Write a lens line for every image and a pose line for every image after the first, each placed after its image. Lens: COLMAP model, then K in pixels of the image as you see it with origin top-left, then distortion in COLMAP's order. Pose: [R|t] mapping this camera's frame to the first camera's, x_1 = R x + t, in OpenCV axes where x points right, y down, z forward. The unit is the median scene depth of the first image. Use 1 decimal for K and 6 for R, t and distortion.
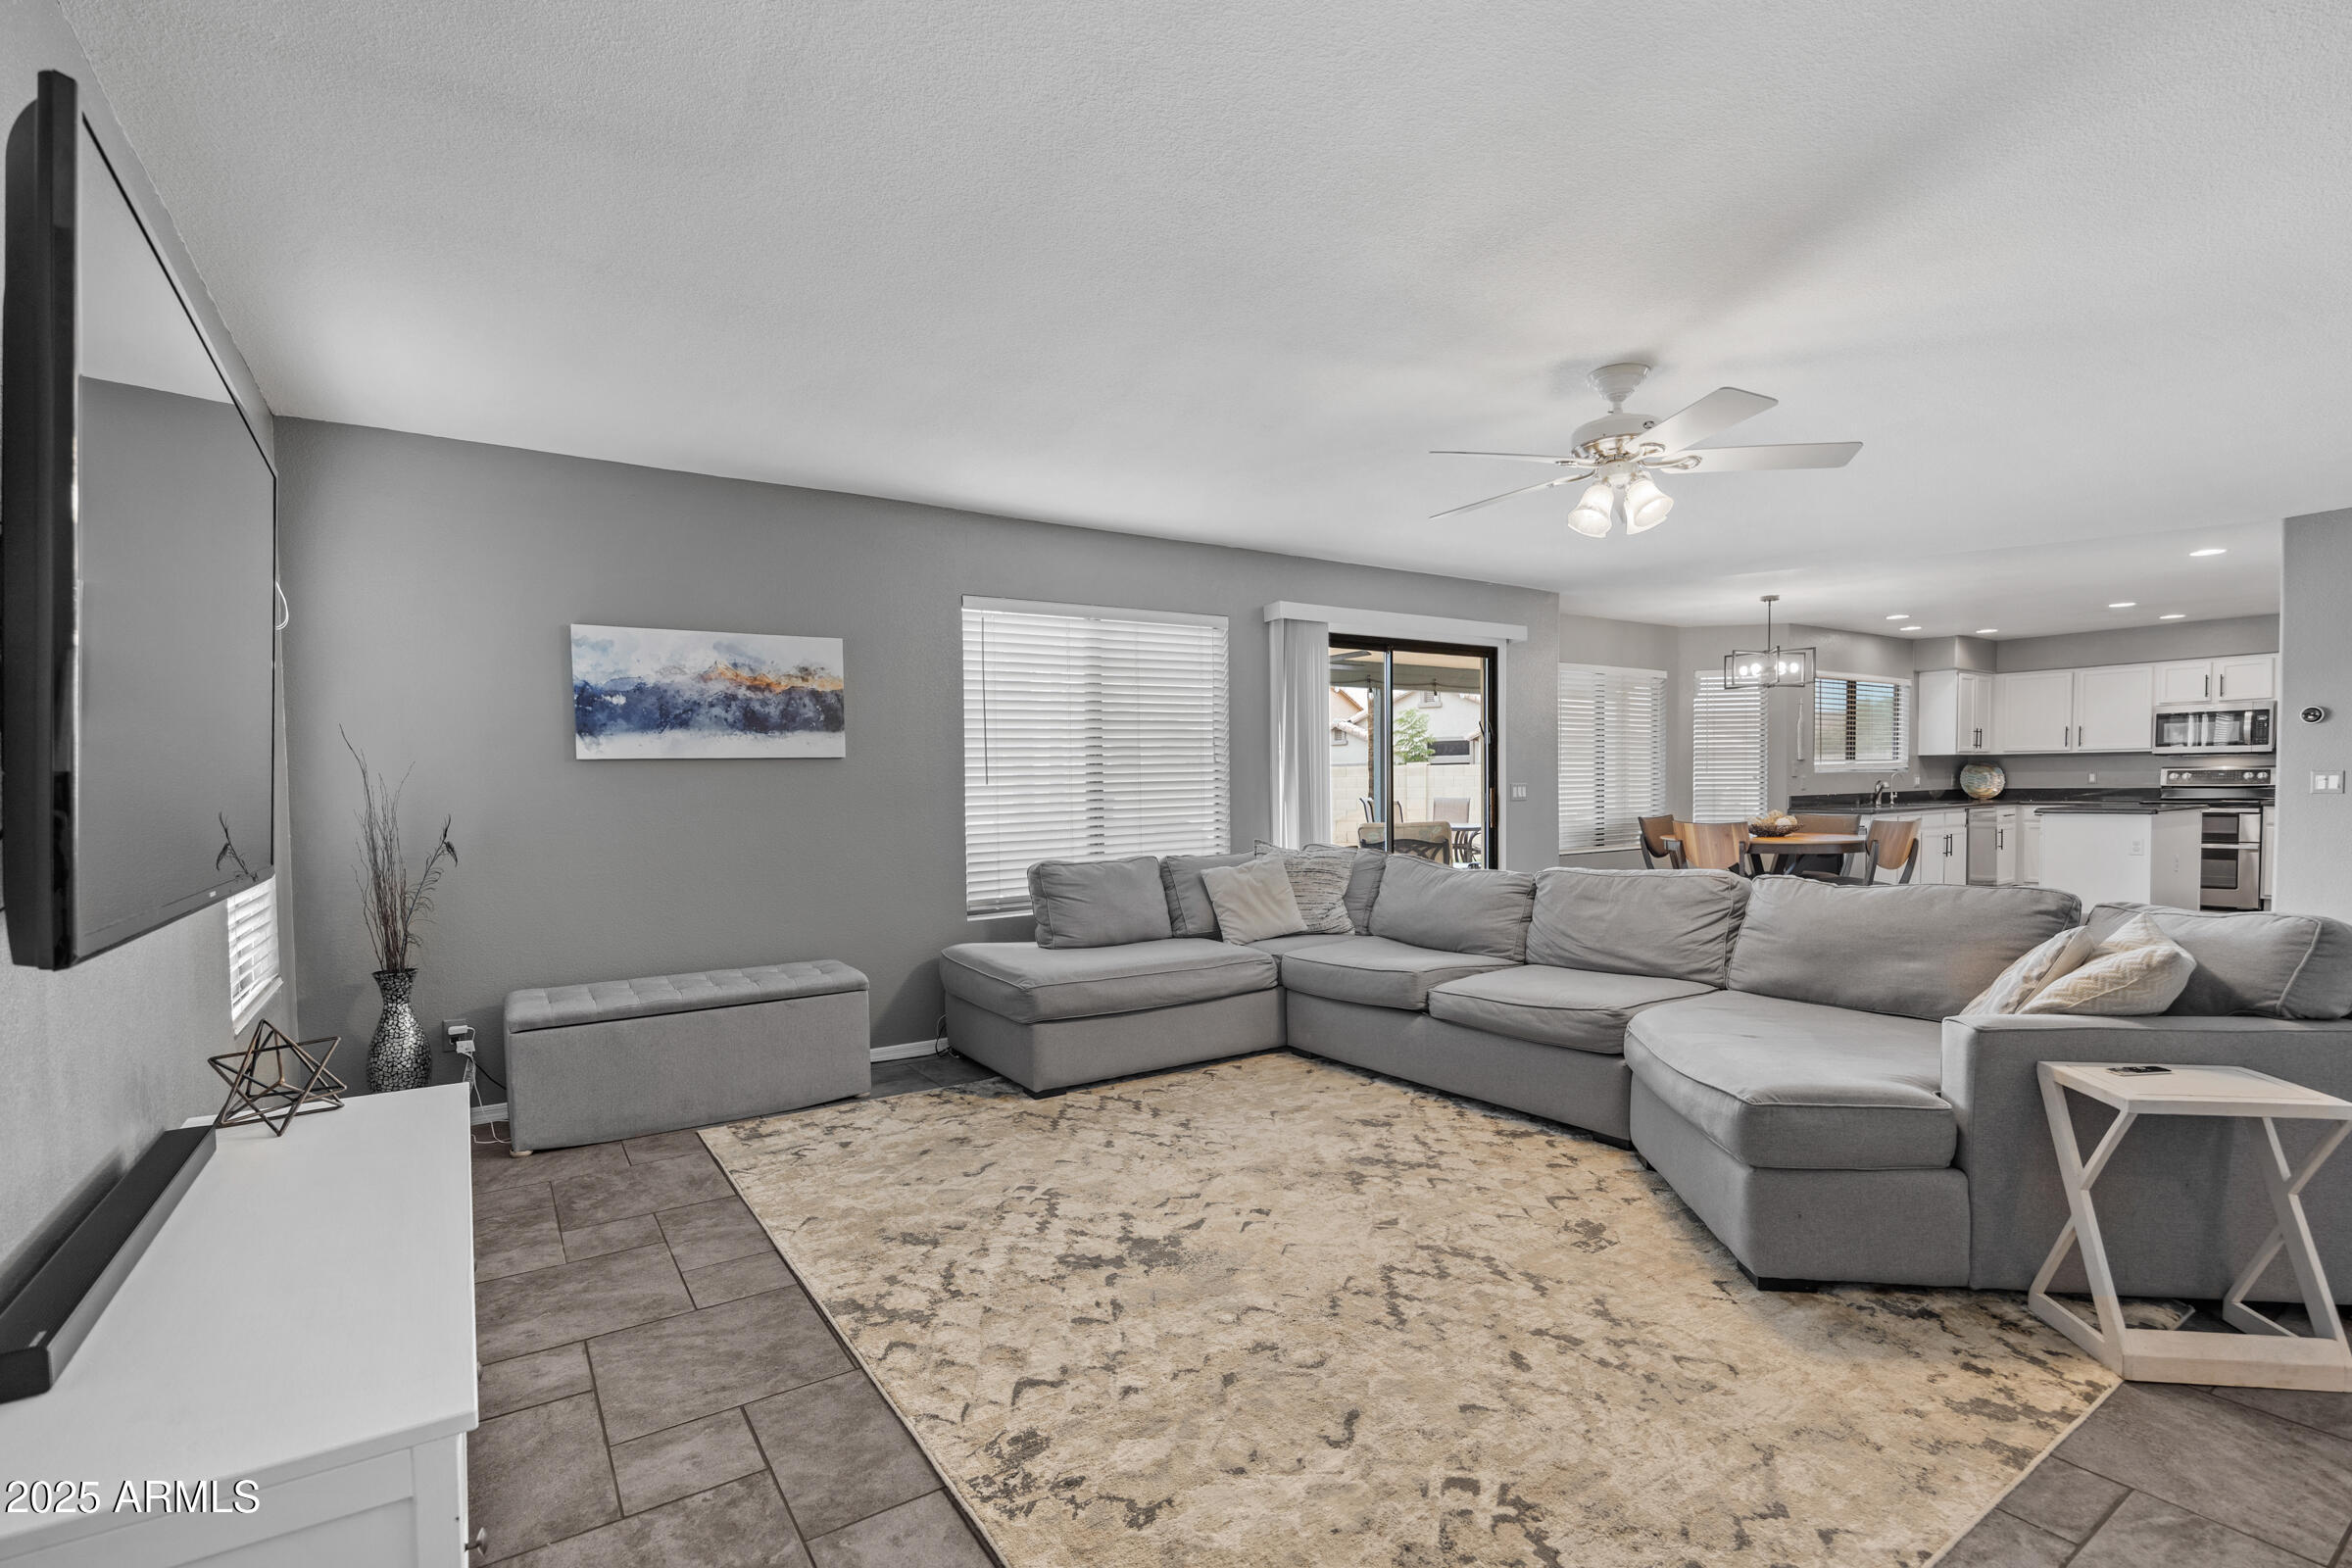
lens RADIAL K [[1069.6, 0, 1172.1], [0, 1069.6, 807.8], [0, 0, 1]] dist [-0.001995, -0.001237]
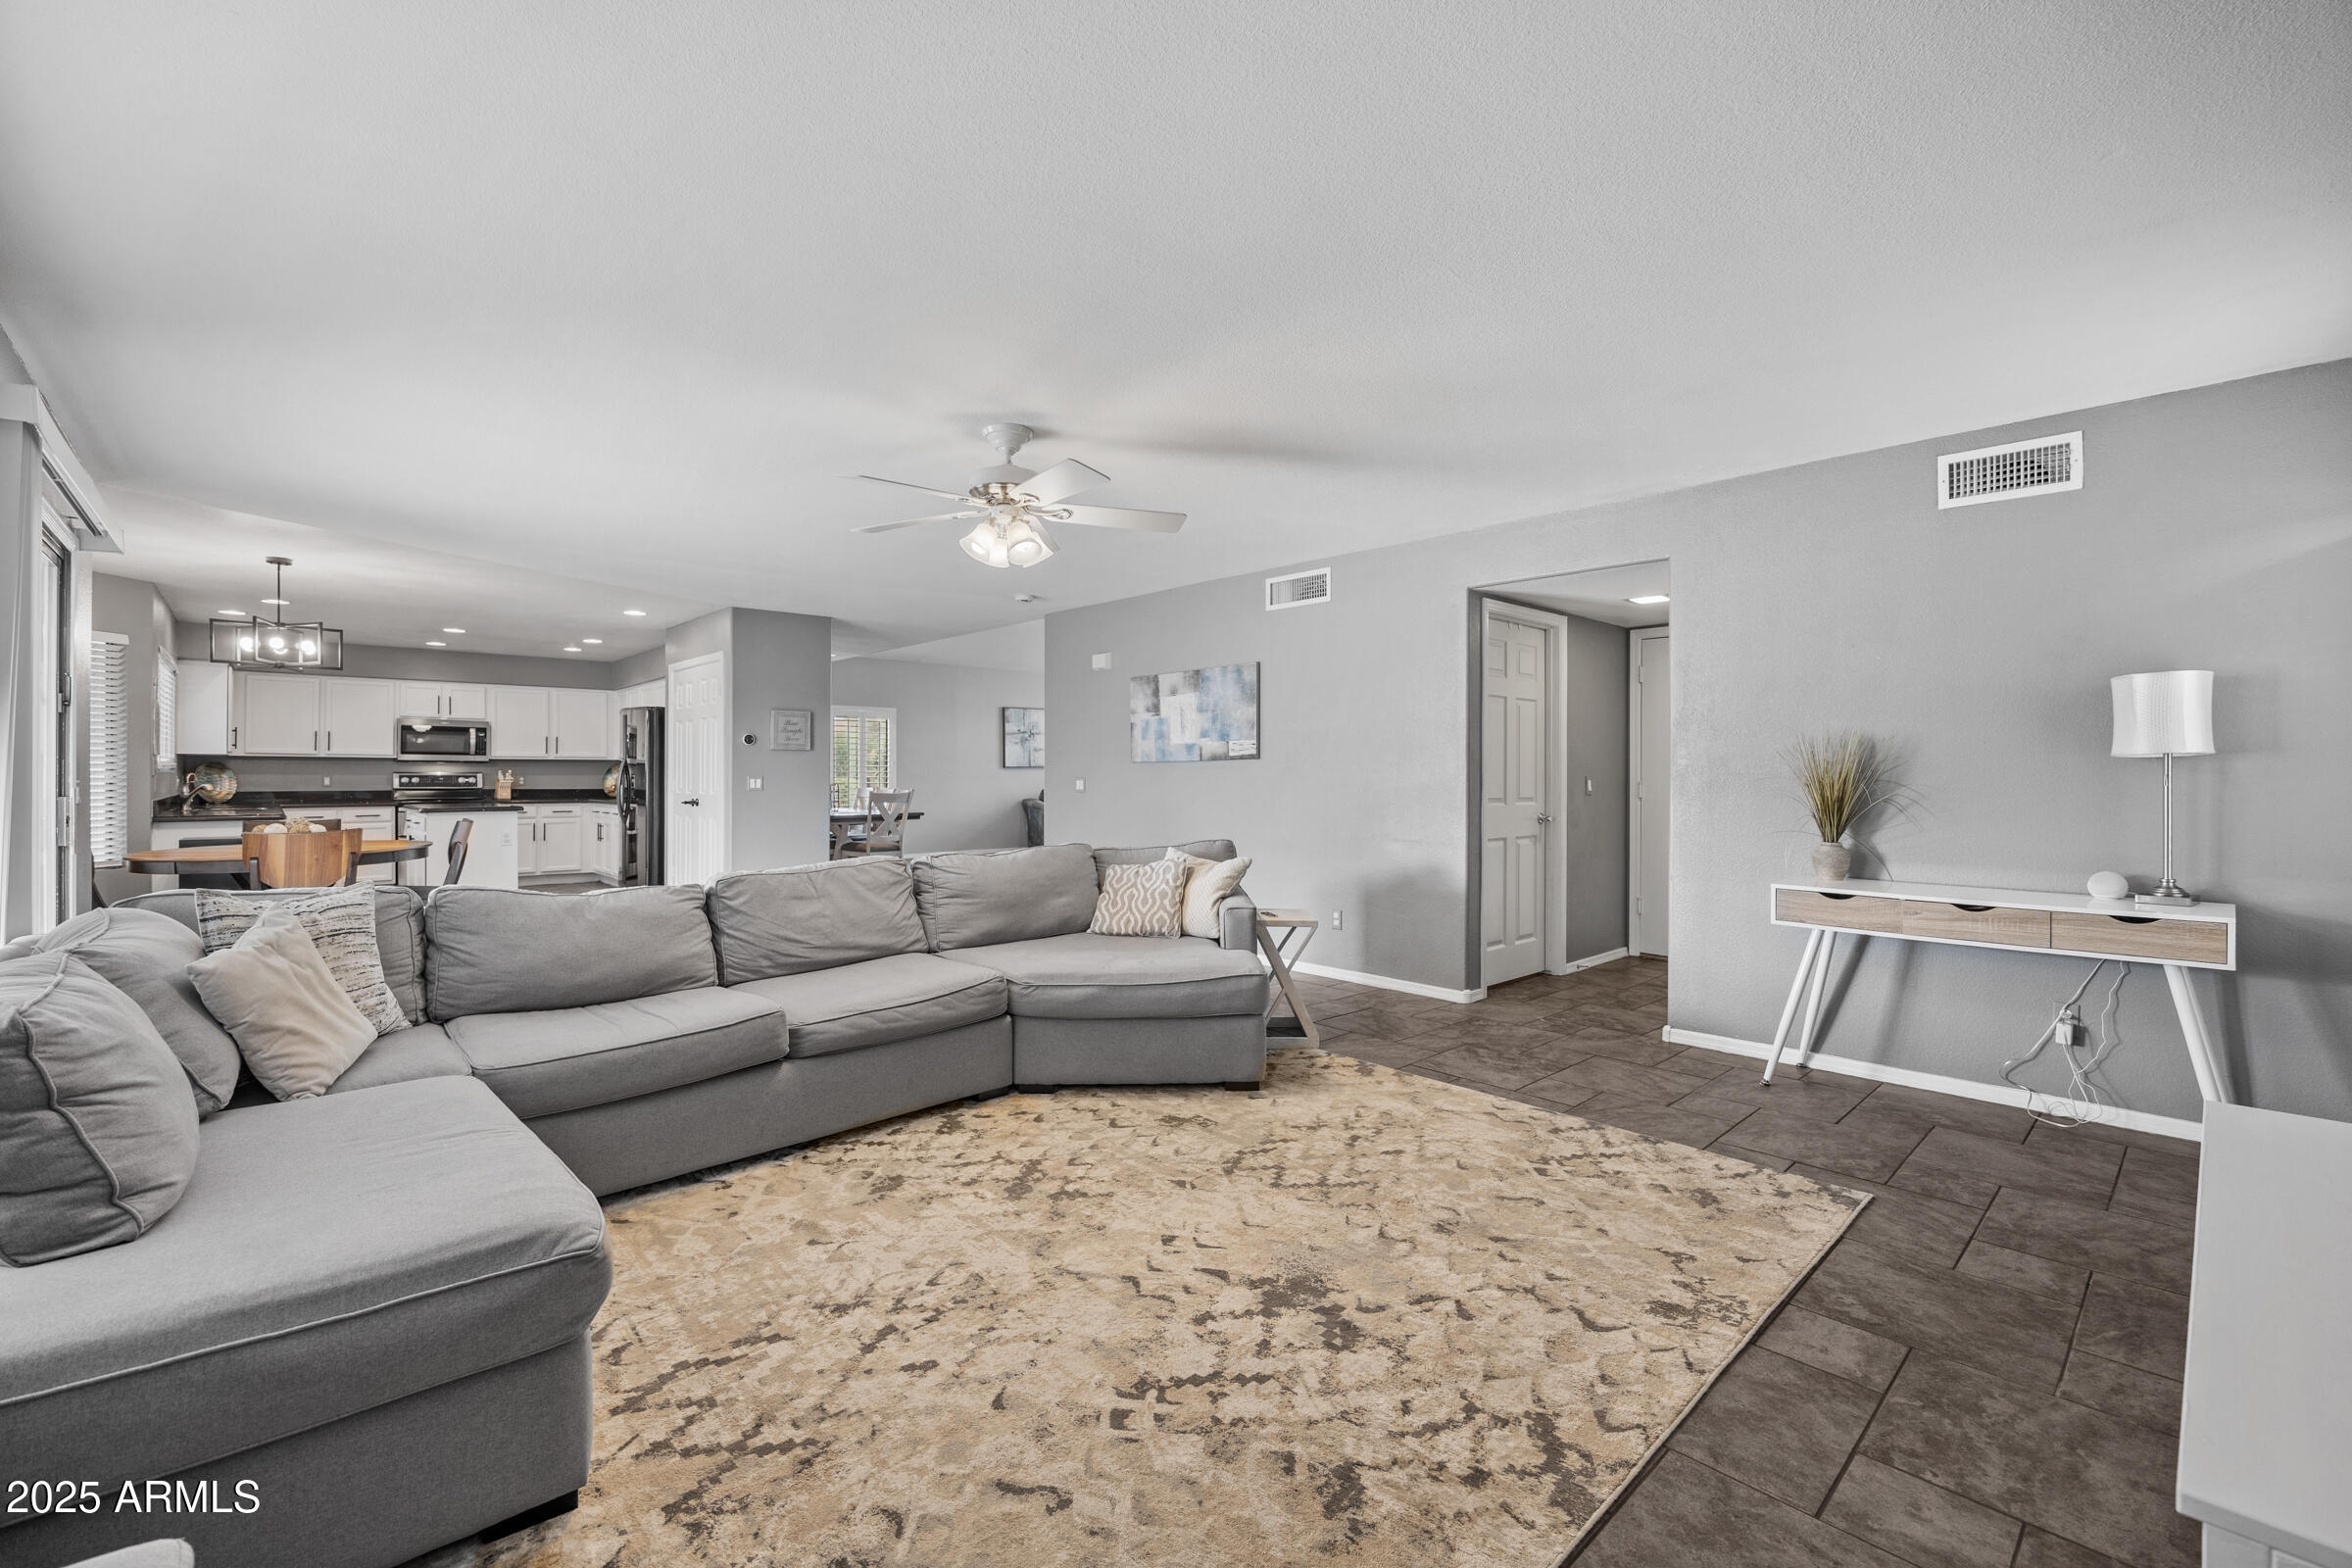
lens RADIAL K [[983.5, 0, 1171.0], [0, 983.5, 780.5], [0, 0, 1]] dist [-0.010171, 0.001737]
pose [[-0.157329, 0.008816, 0.987507, -0.682552], [0.023644, 0.999707, -0.005158, -0.012014], [-0.987263, 0.022537, -0.157492, 1.014927]]
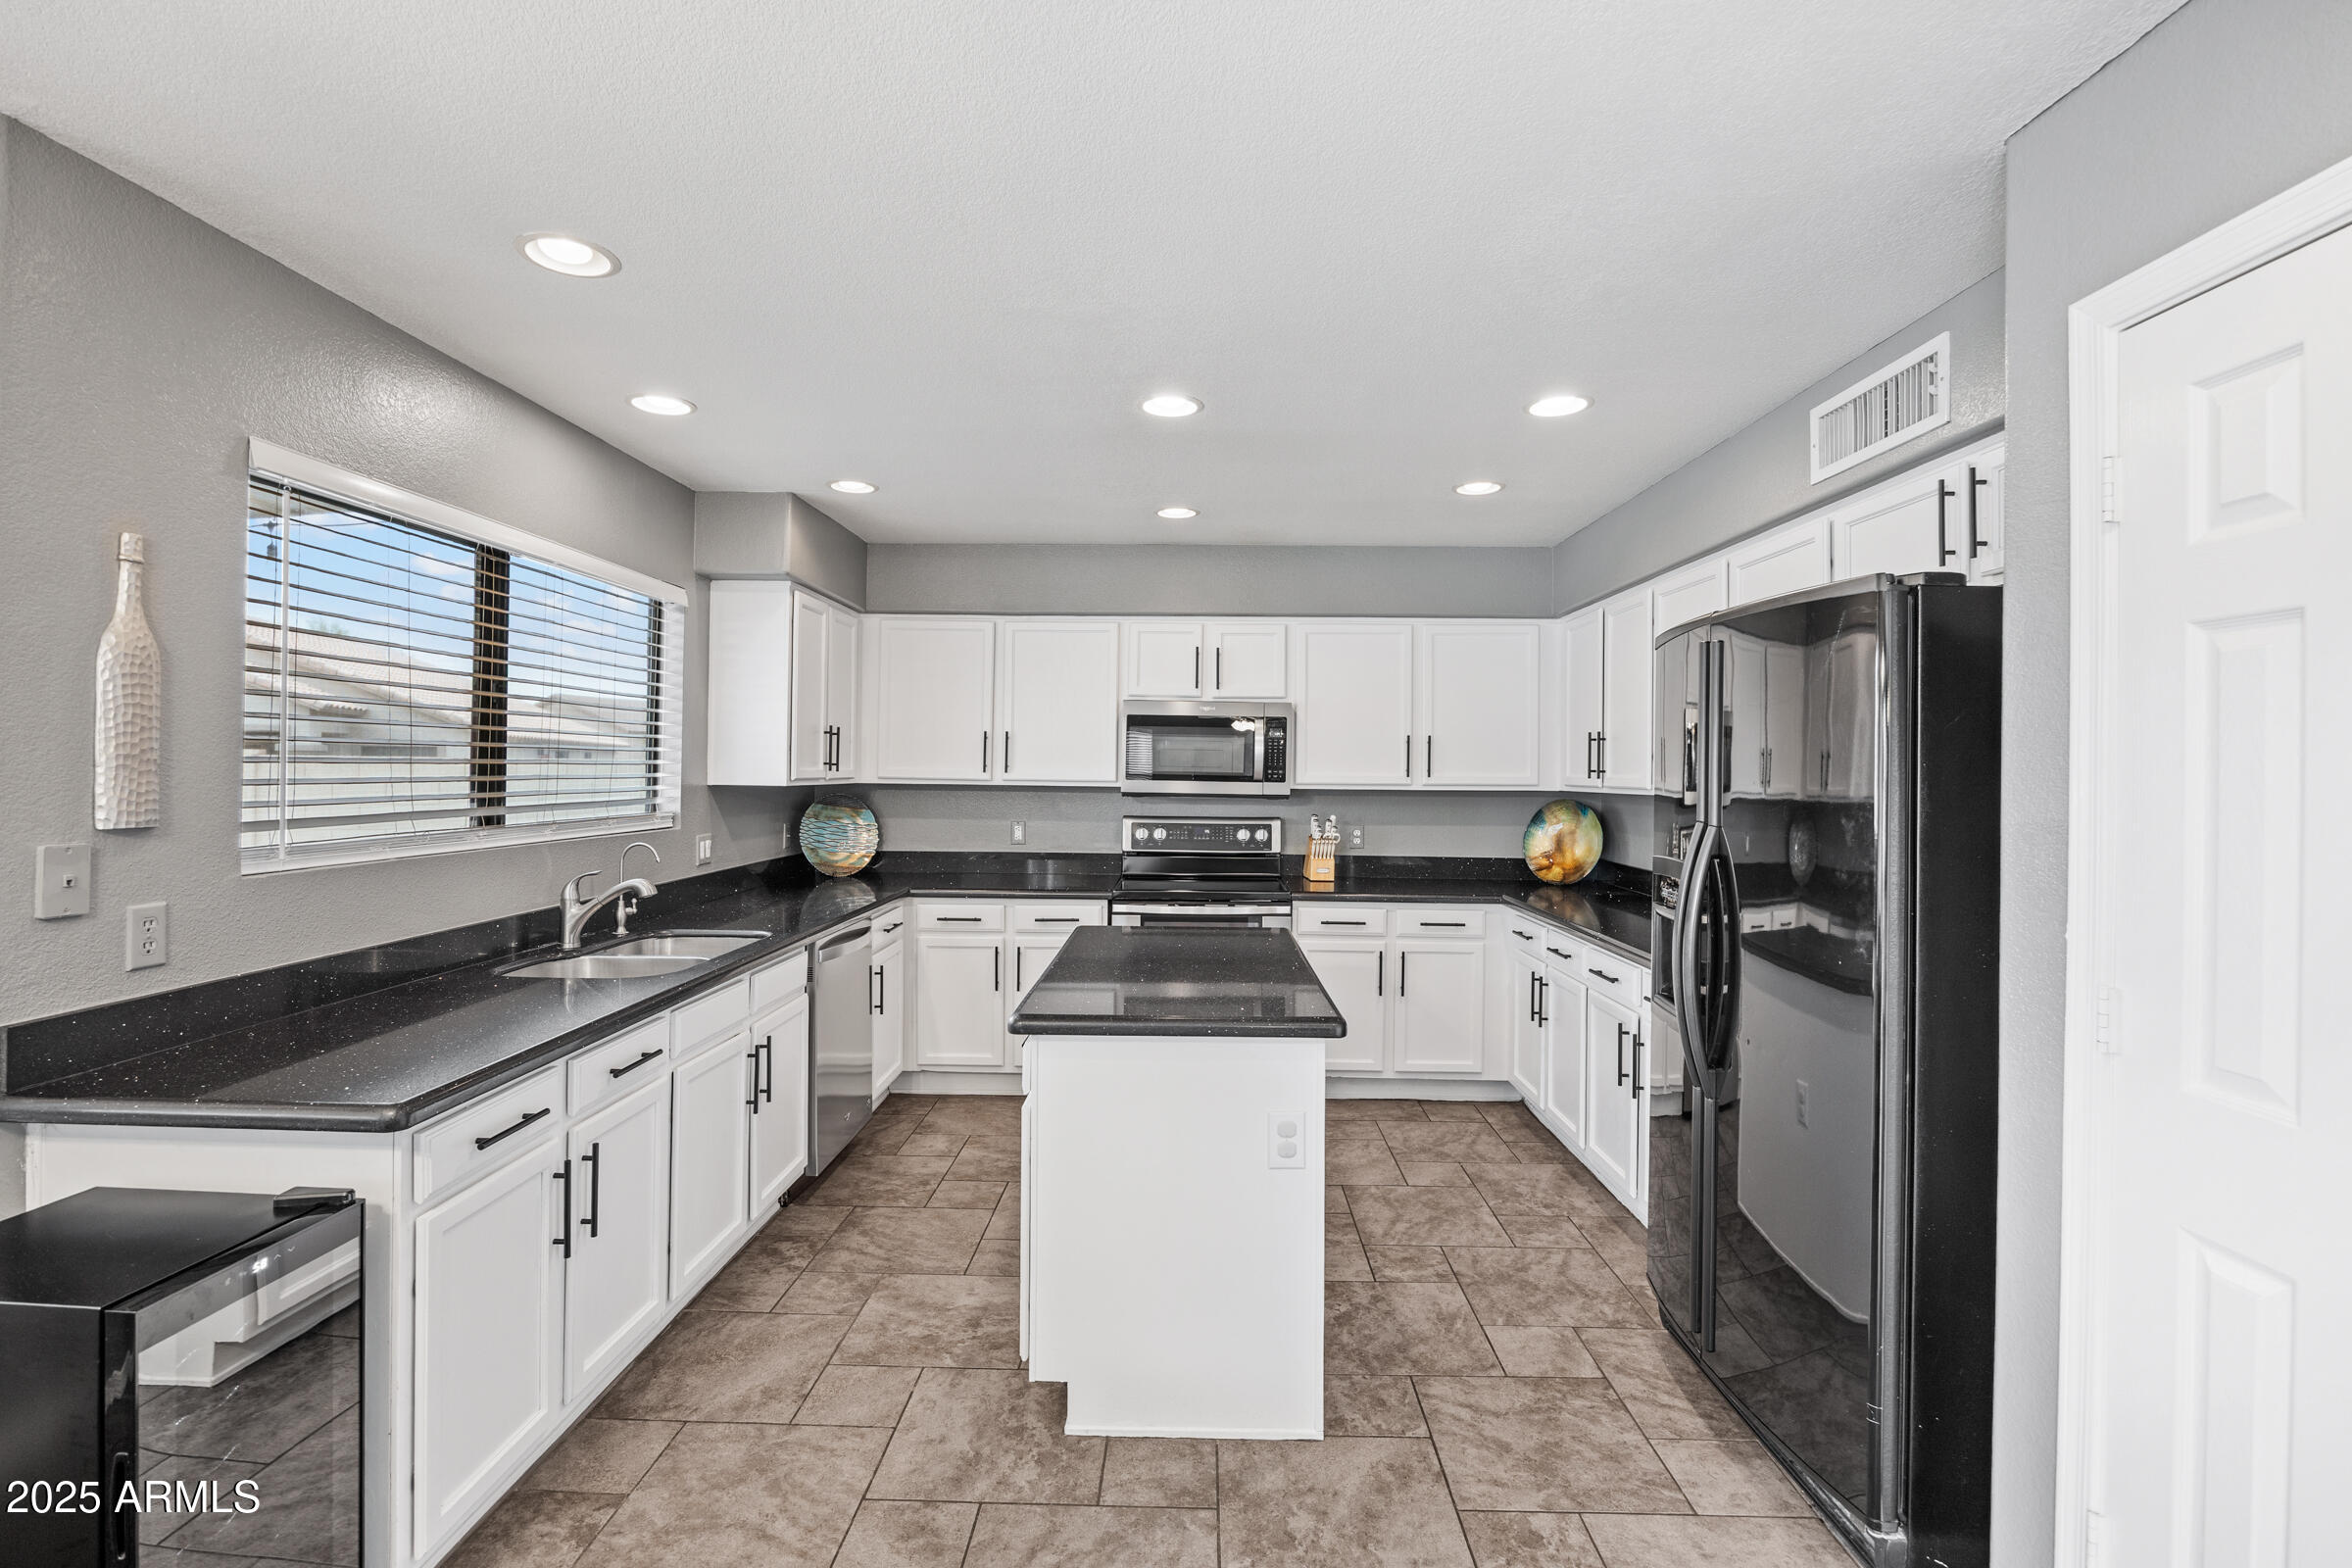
lens RADIAL K [[1069.6, 0, 1182.8], [0, 1069.6, 788.1], [0, 0, 1]] dist [-0.001995, -0.001237]
pose [[0.564817, 0.003136, 0.825211, 1.480567], [0.001841, 0.999986, -0.005060, -0.144459], [-0.825214, 0.004377, 0.564803, 1.979118]]
